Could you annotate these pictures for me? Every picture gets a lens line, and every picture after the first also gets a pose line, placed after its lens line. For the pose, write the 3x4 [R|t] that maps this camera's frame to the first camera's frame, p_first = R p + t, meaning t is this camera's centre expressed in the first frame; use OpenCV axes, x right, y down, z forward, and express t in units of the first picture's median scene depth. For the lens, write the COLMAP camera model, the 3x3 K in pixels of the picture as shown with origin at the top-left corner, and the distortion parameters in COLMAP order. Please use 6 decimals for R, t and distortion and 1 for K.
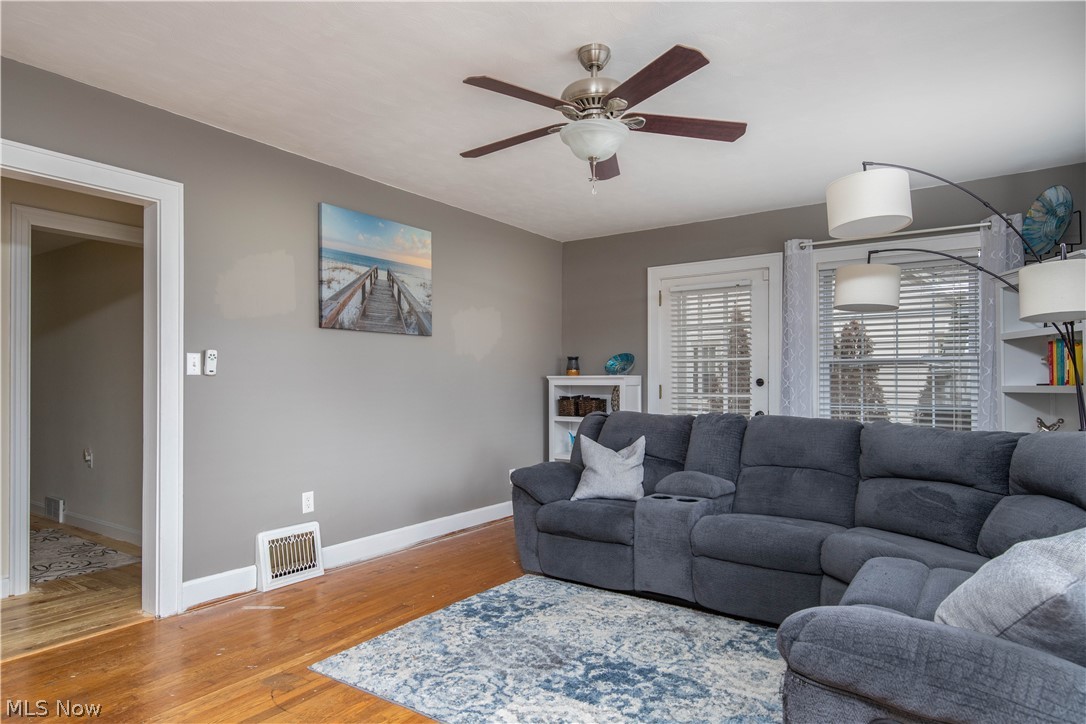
lens RADIAL K [[650.5, 0, 543.3], [0, 650.5, 366.7], [0, 0, 1]] dist [-0.000880, -0.000100]
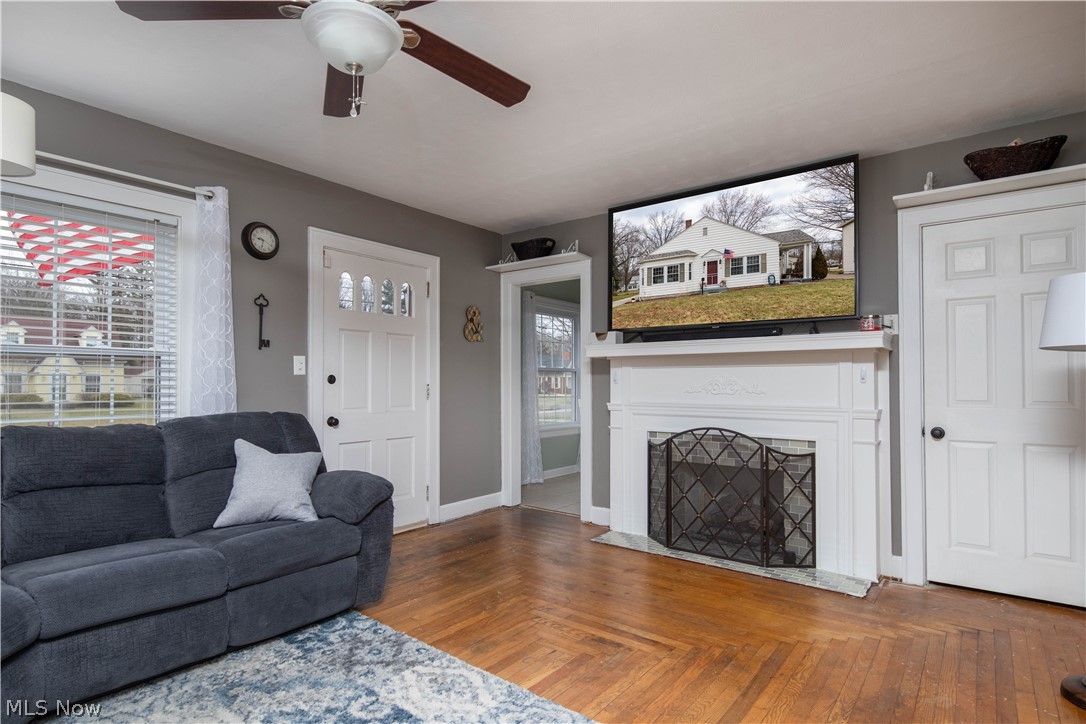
lens RADIAL K [[571.0, 0, 542.6], [0, 571.0, 366.4], [0, 0, 1]] dist [-0.000844, -0.000052]
pose [[-0.998448, -0.006614, 0.055303, -0.188197], [-0.008371, 0.999465, -0.031602, 0.026961], [-0.055064, -0.032016, -0.997969, 1.893950]]
